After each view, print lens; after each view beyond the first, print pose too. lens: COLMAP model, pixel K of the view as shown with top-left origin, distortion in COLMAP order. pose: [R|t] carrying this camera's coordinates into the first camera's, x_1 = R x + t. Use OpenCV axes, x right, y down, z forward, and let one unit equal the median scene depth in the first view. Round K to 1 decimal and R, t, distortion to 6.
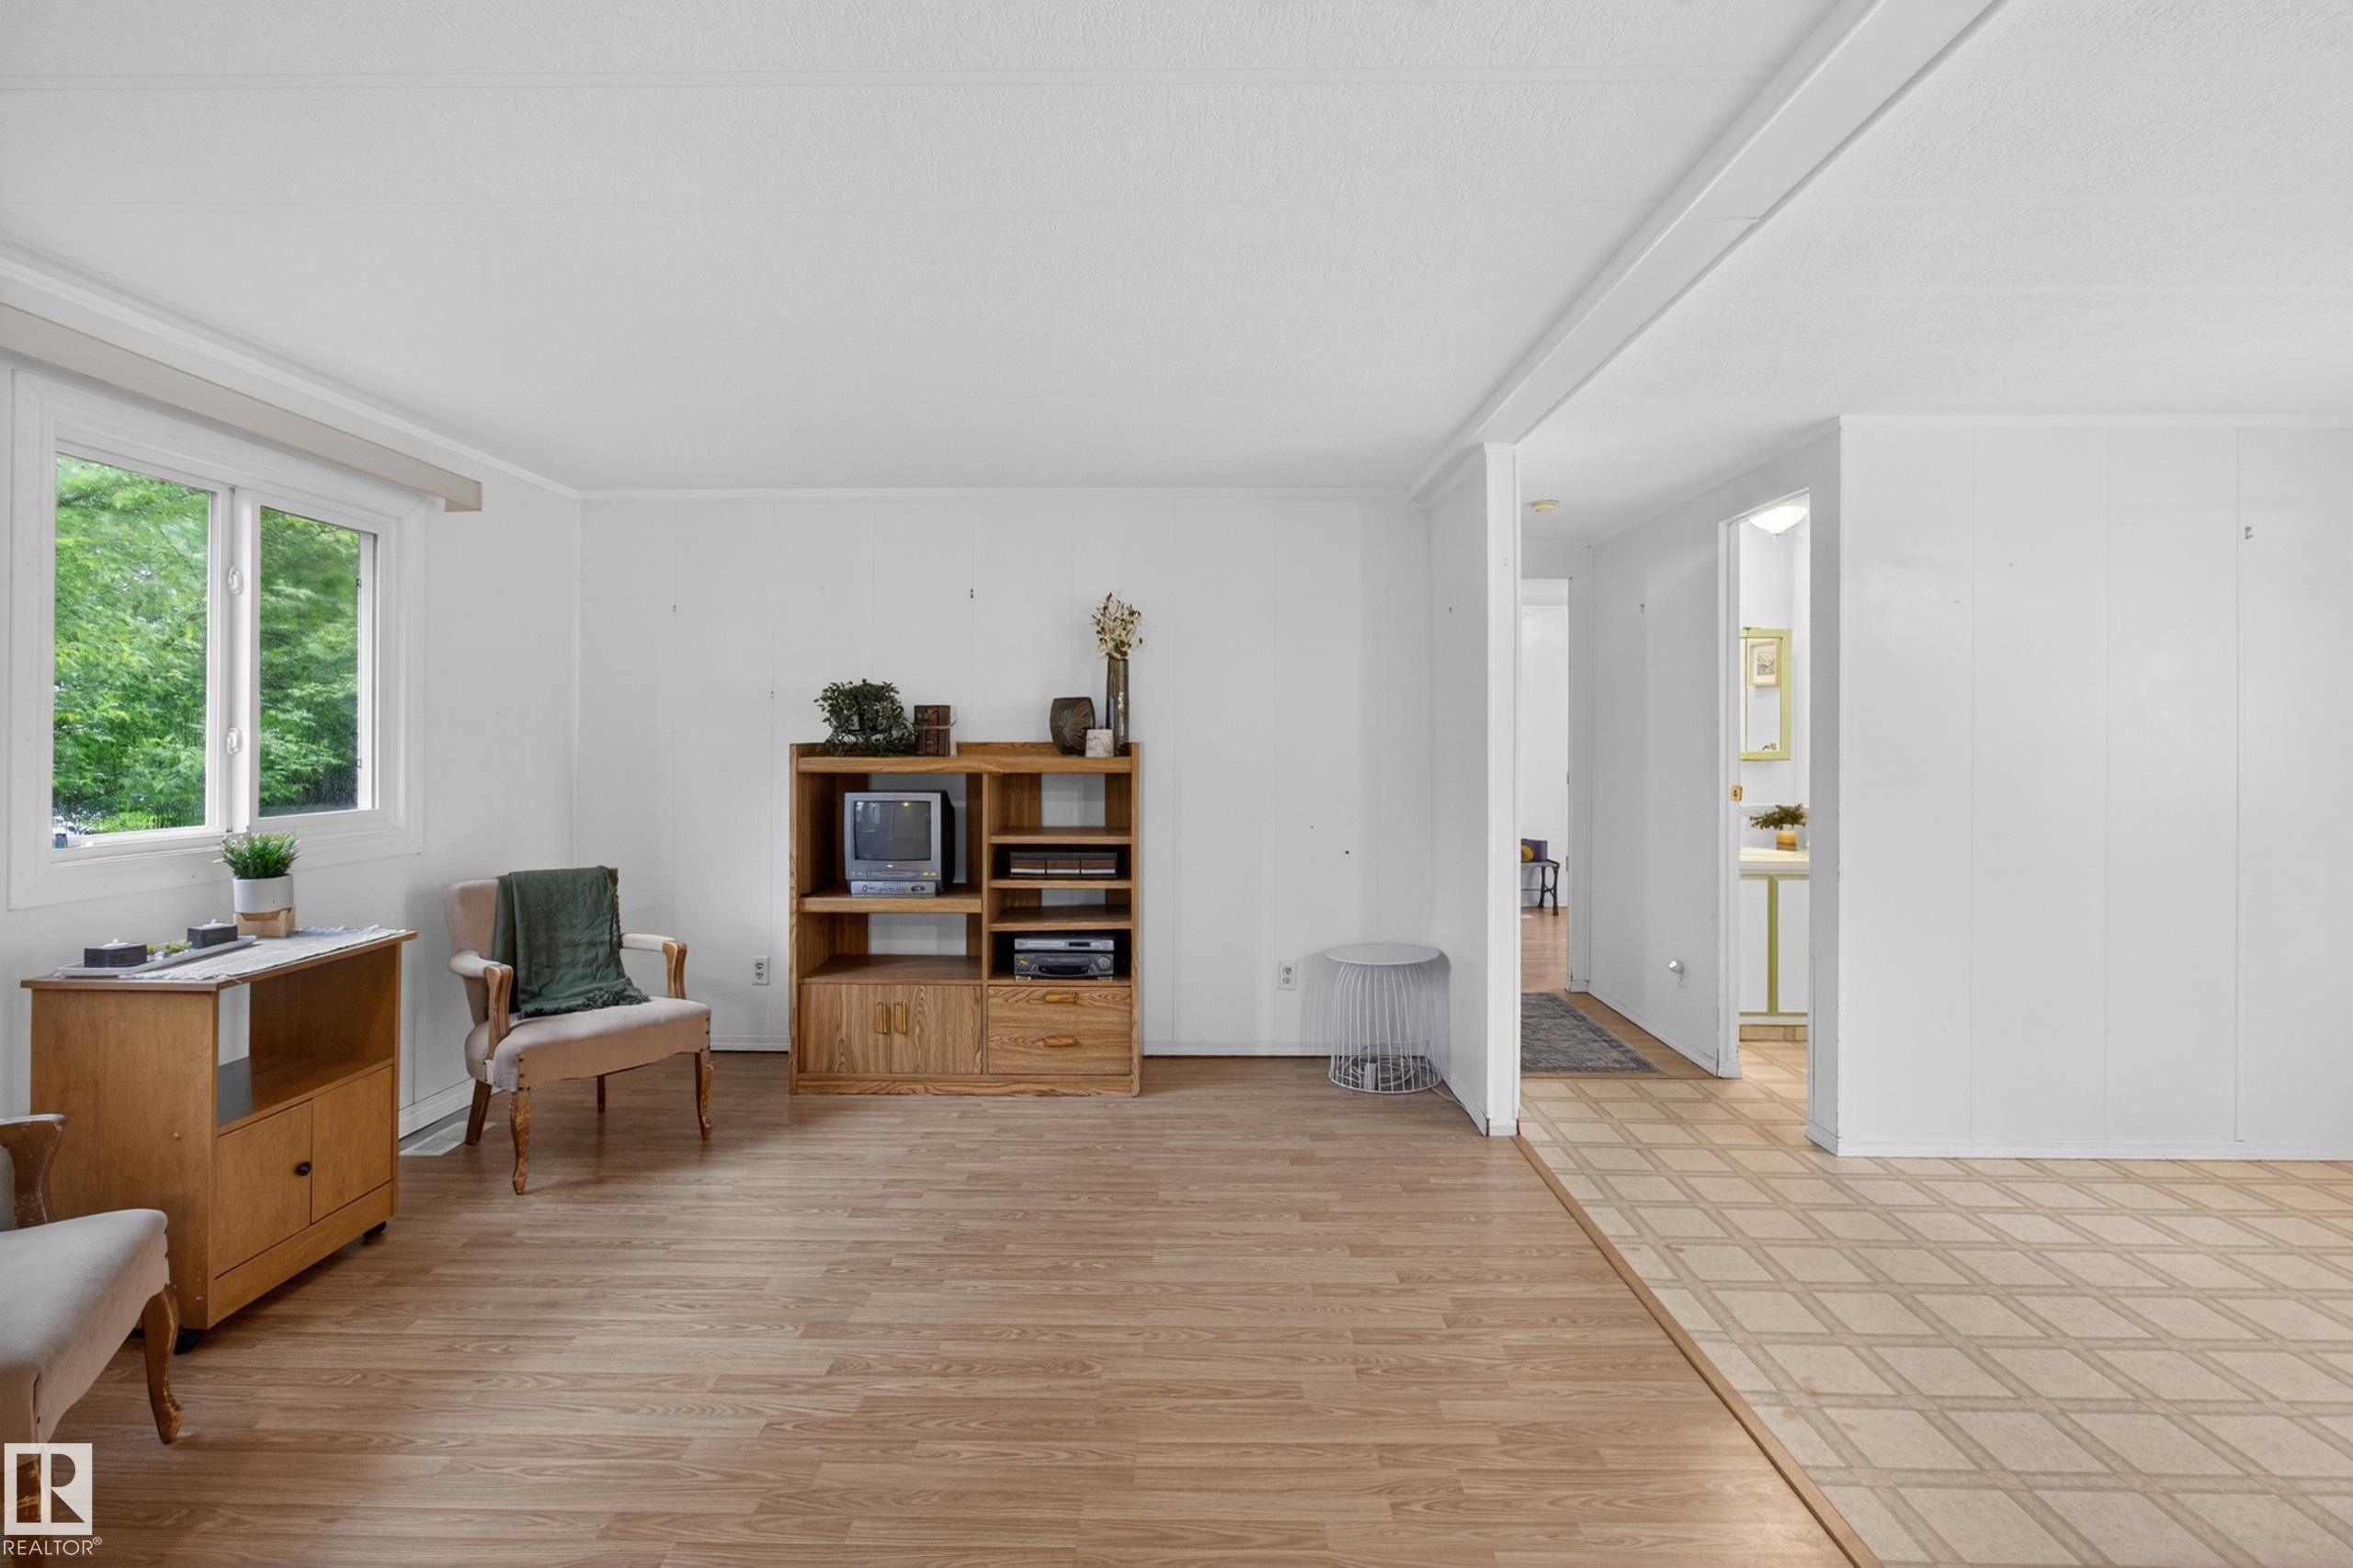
lens RADIAL K [[1110.5, 0, 1171.0], [0, 1110.5, 738.5], [0, 0, 1]] dist [-0.006066, 0.002928]
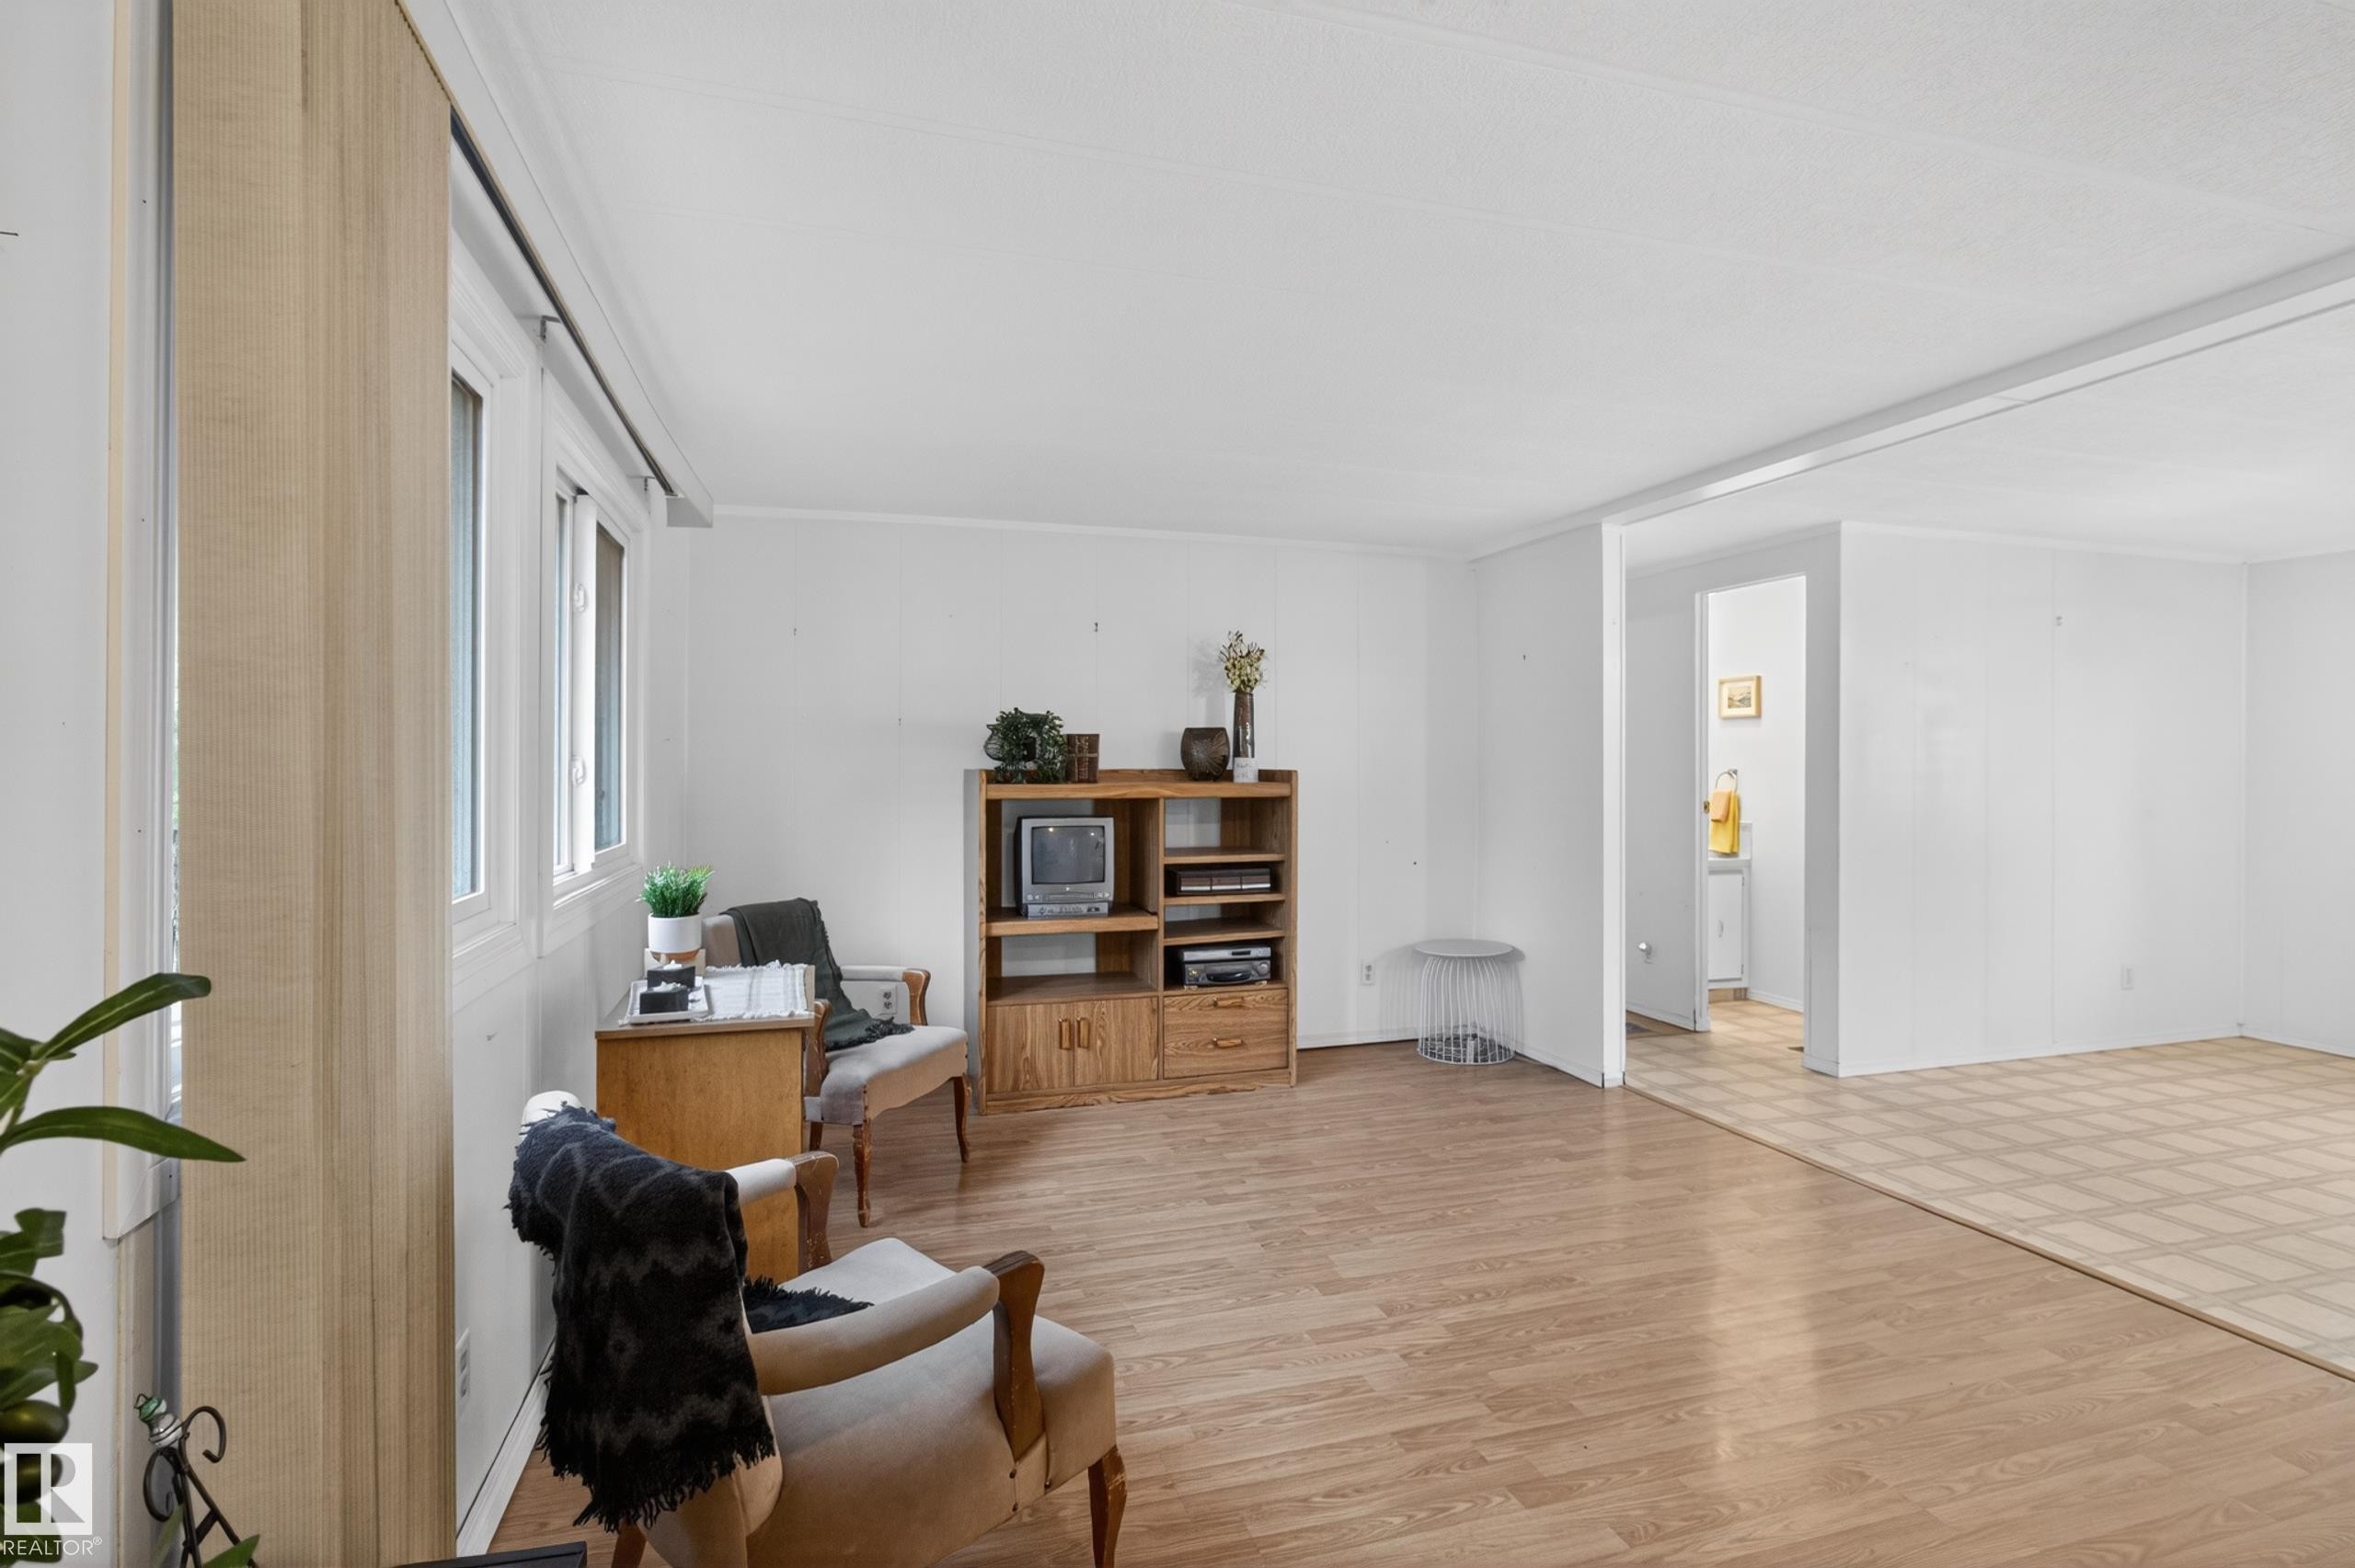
lens RADIAL K [[1111.3, 0, 1155.6], [0, 1111.3, 766.8], [0, 0, 1]] dist [-0.006066, 0.002928]
pose [[0.952802, -0.002457, 0.303582, -0.497562], [0.000714, 0.999983, 0.005855, -0.005235], [-0.303591, -0.005362, 0.952787, -0.017850]]
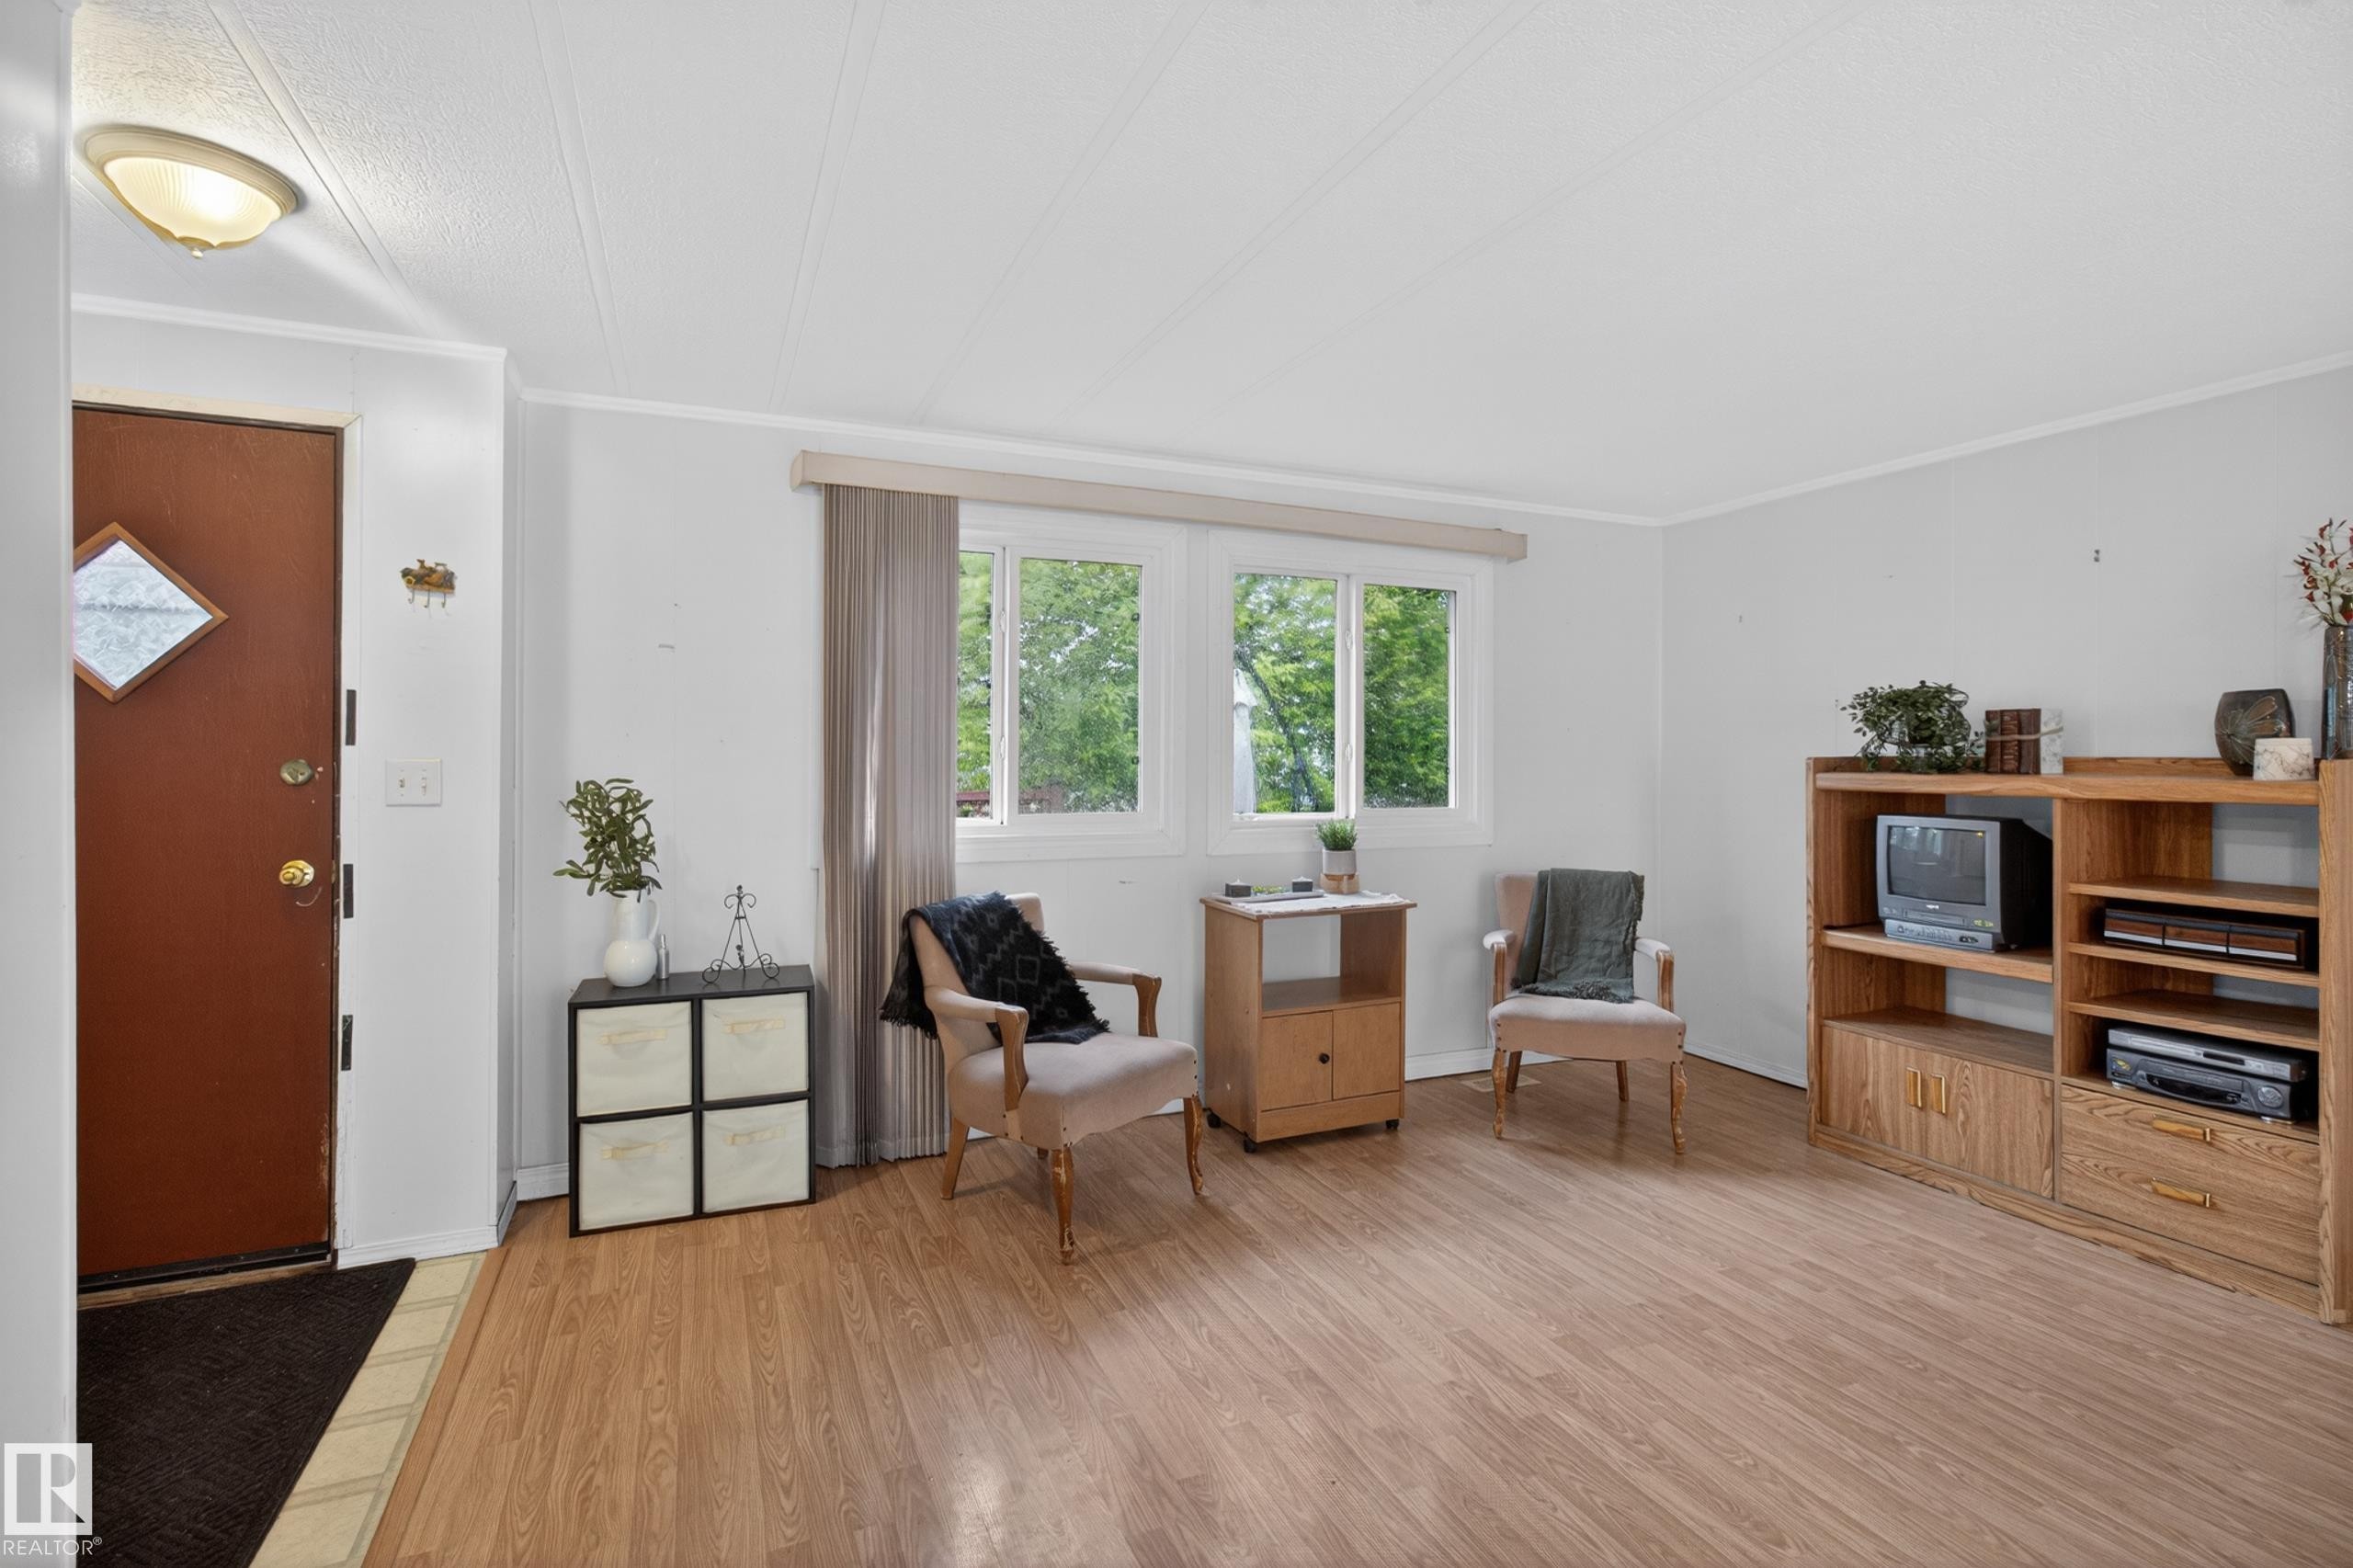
lens RADIAL K [[1110.5, 0, 1172.8], [0, 1110.5, 750.6], [0, 0, 1]] dist [-0.006066, 0.002928]
pose [[0.412375, -0.000384, -0.911014, 0.265317], [0.002219, 0.999997, 0.000582, -0.002102], [0.911011, -0.002262, 0.412375, 0.154183]]
